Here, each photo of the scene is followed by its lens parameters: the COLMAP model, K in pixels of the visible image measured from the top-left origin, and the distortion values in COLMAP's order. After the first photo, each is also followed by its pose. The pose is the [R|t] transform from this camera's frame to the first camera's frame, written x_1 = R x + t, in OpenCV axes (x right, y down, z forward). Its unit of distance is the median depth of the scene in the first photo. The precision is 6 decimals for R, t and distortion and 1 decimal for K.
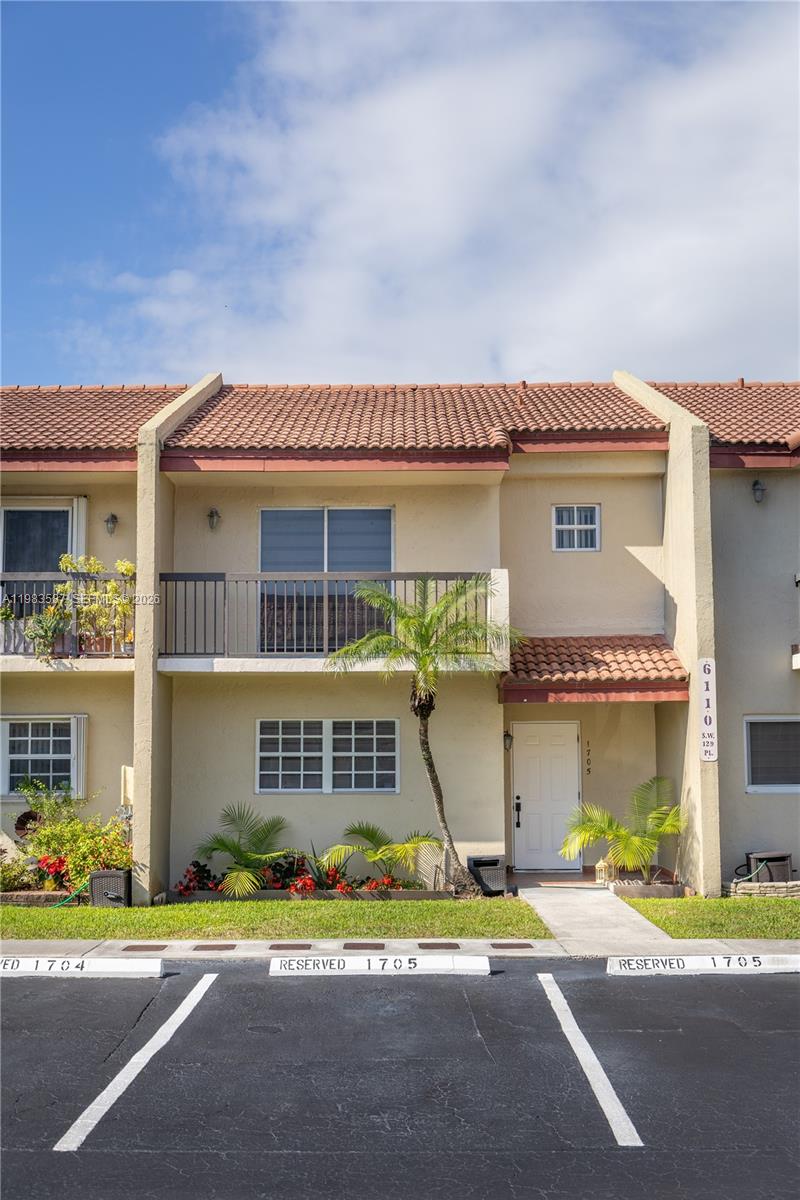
lens RADIAL K [[1493.4, 0, 403.4], [0, 1493.4, 601.7], [0, 0, 1]] dist [0.006100, 0.000000]
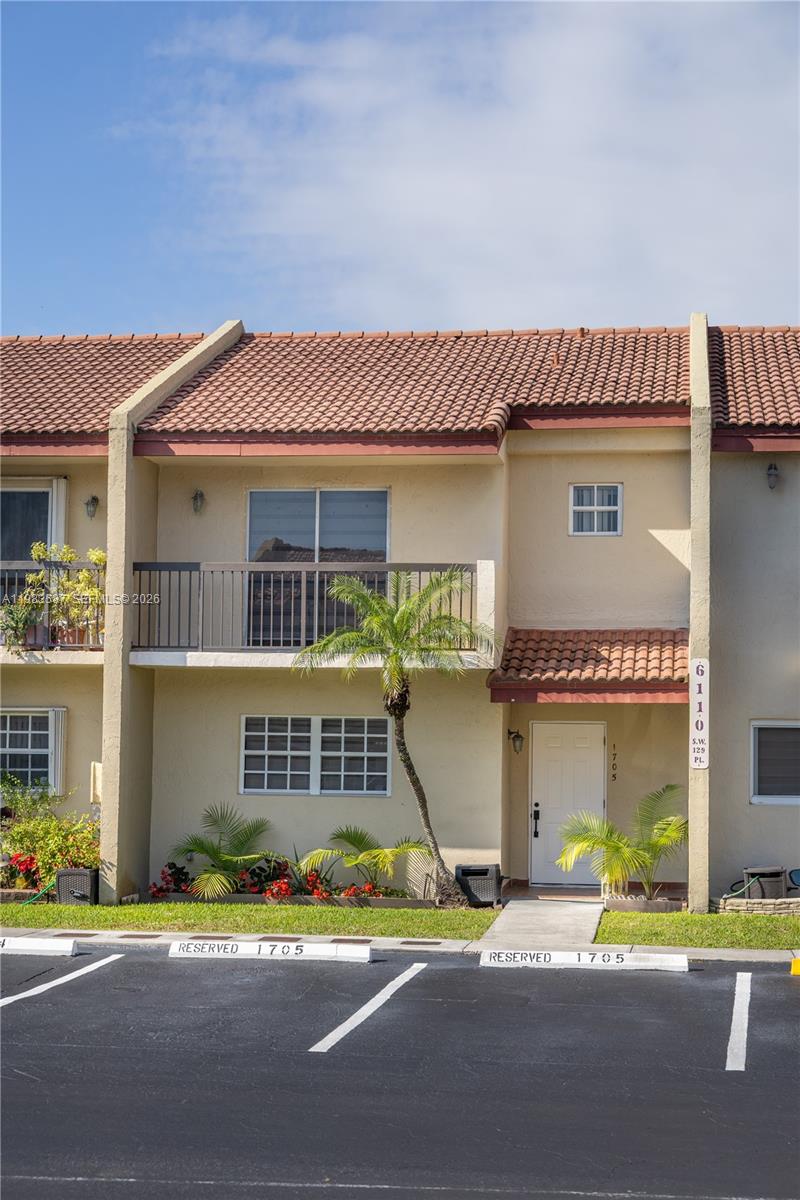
lens RADIAL K [[2247.8, 0, 396.7], [0, 2247.8, 598.5], [0, 0, 1]] dist [0.083093, 0.000000]
pose [[0.990416, 0.008586, -0.137846, 0.199501], [-0.003531, 0.999314, 0.036873, -0.048783], [0.138068, -0.036033, 0.989767, -0.399405]]
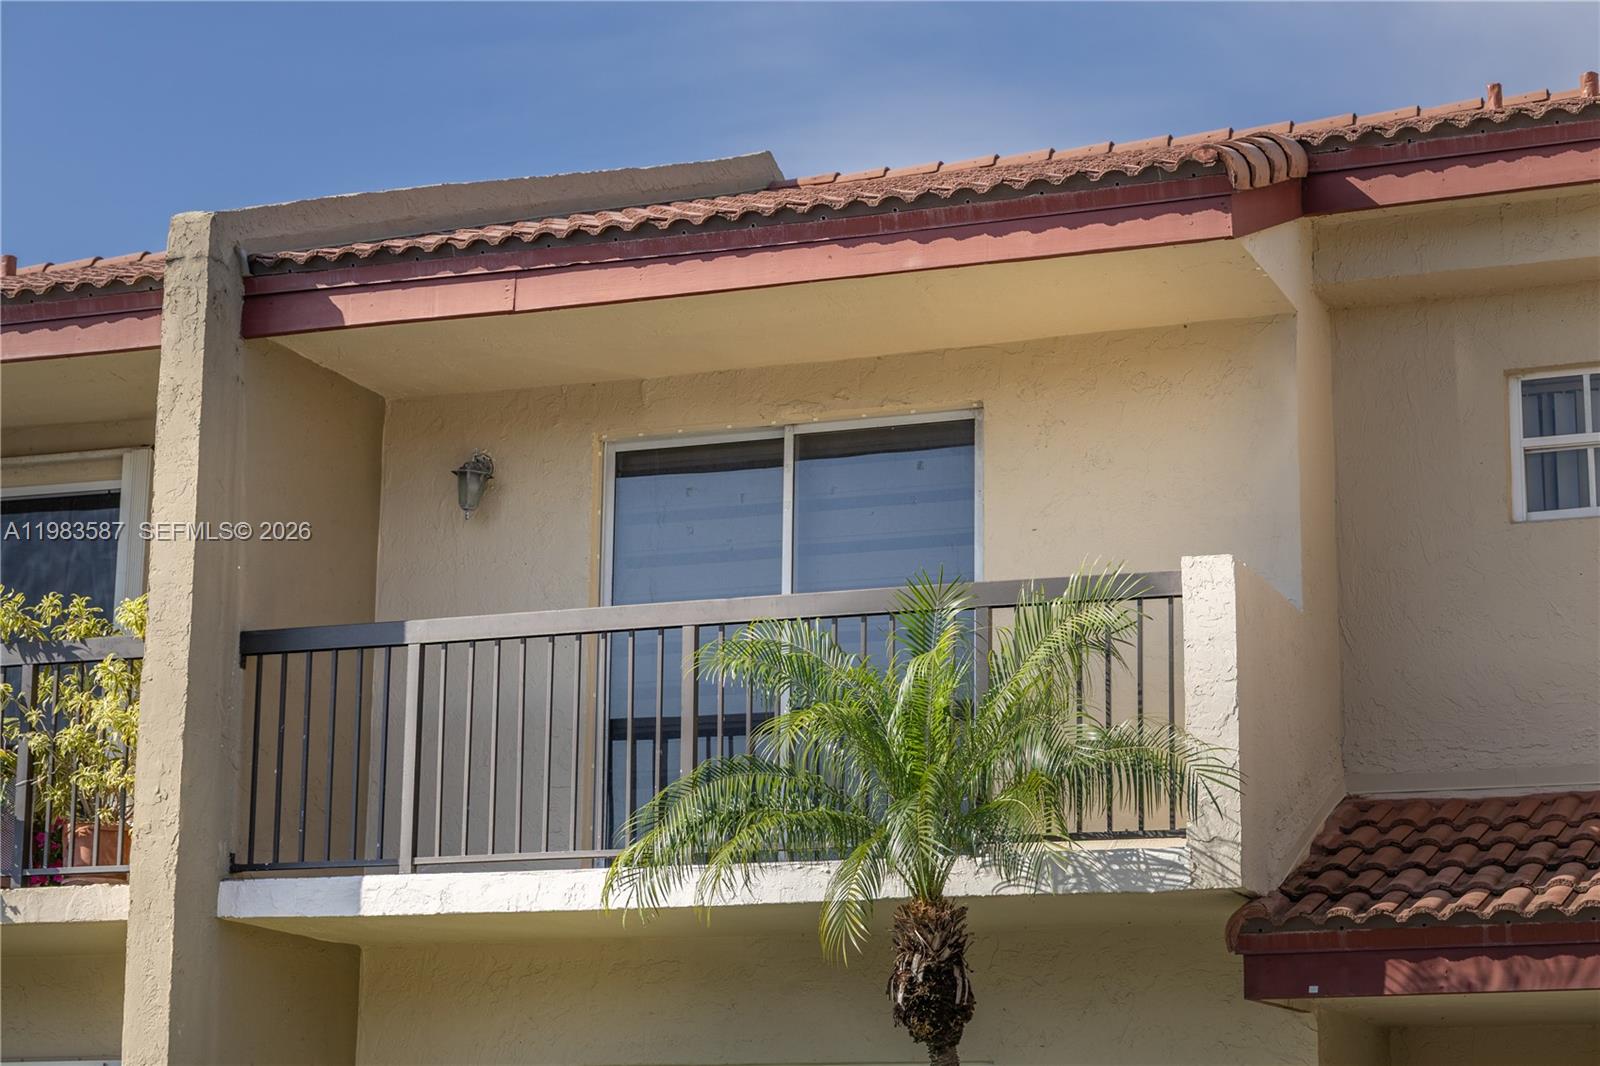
lens RADIAL K [[3286.1, 0, 808.7], [0, 3286.1, 524.5], [0, 0, 1]] dist [0.004922, 0.000000]
pose [[0.930821, -0.067441, -0.359200, 0.224677], [0.023873, 0.991948, -0.124376, 0.052115], [0.364695, 0.107197, 0.924936, 0.341659]]
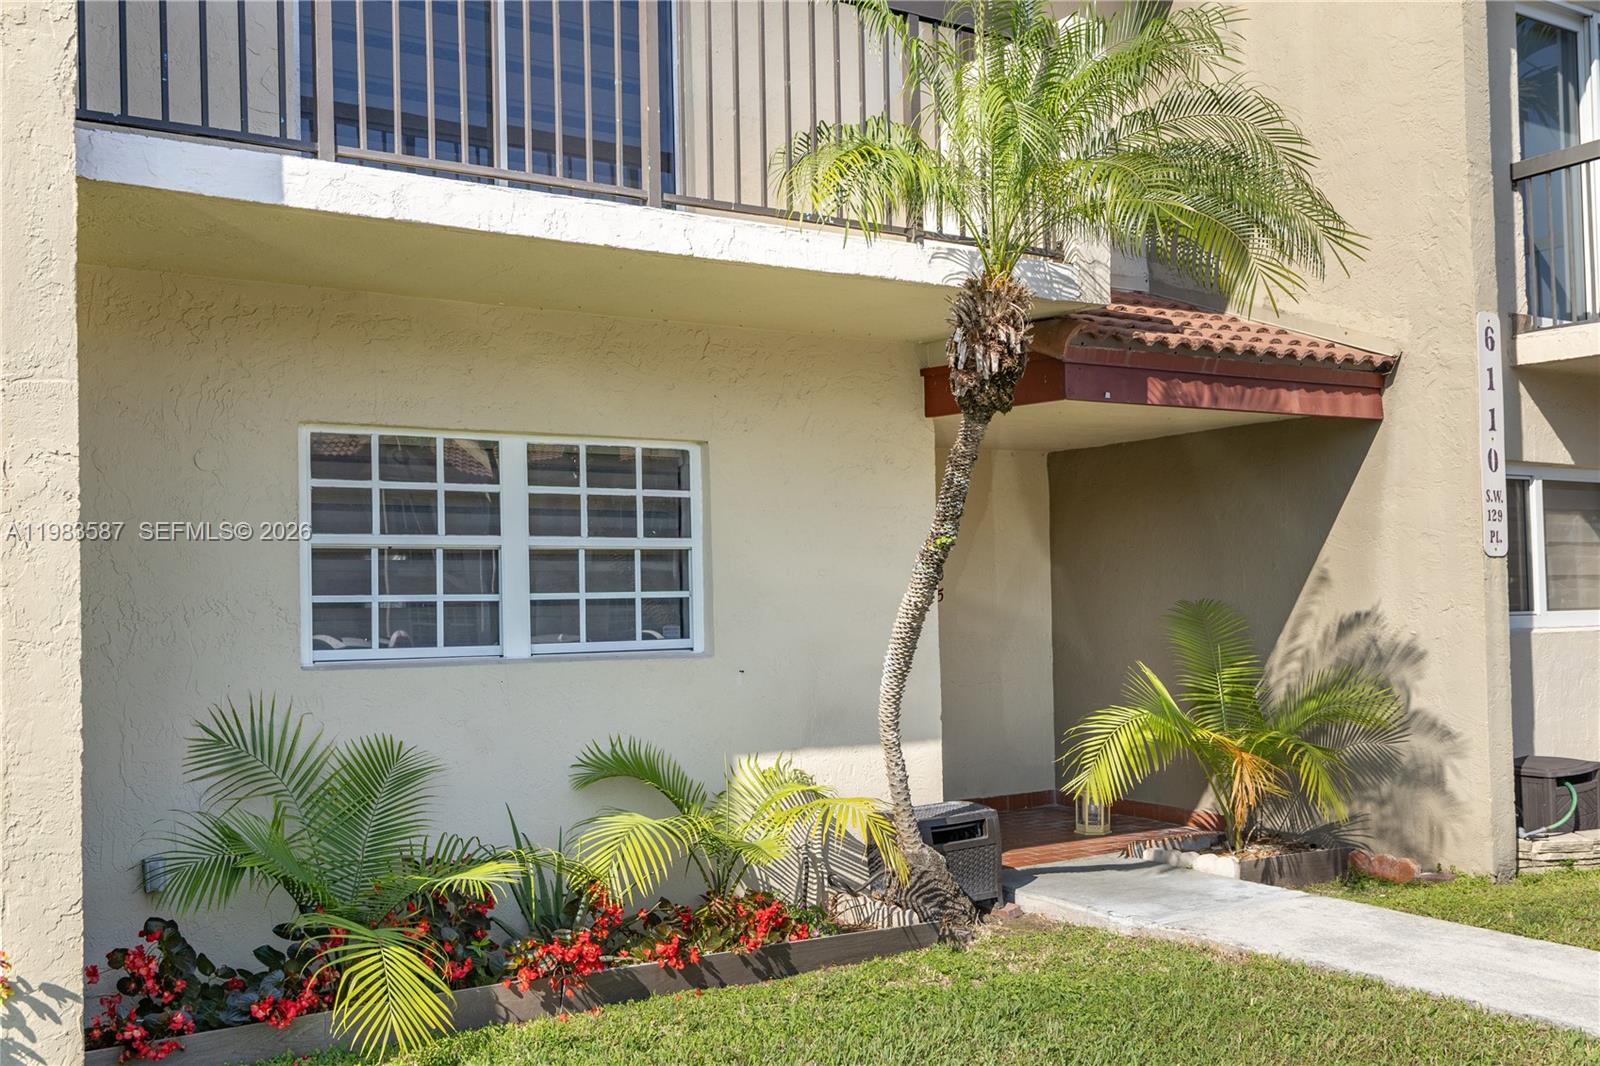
lens RADIAL K [[1554.3, 0, 719.9], [0, 1554.3, 569.6], [0, 0, 1]] dist [-0.005278, 0.000000]
pose [[0.853173, 0.001888, 0.521625, -0.198200], [-0.042205, 0.996965, 0.065422, 0.086349], [-0.519918, -0.077832, 0.850663, 0.703429]]
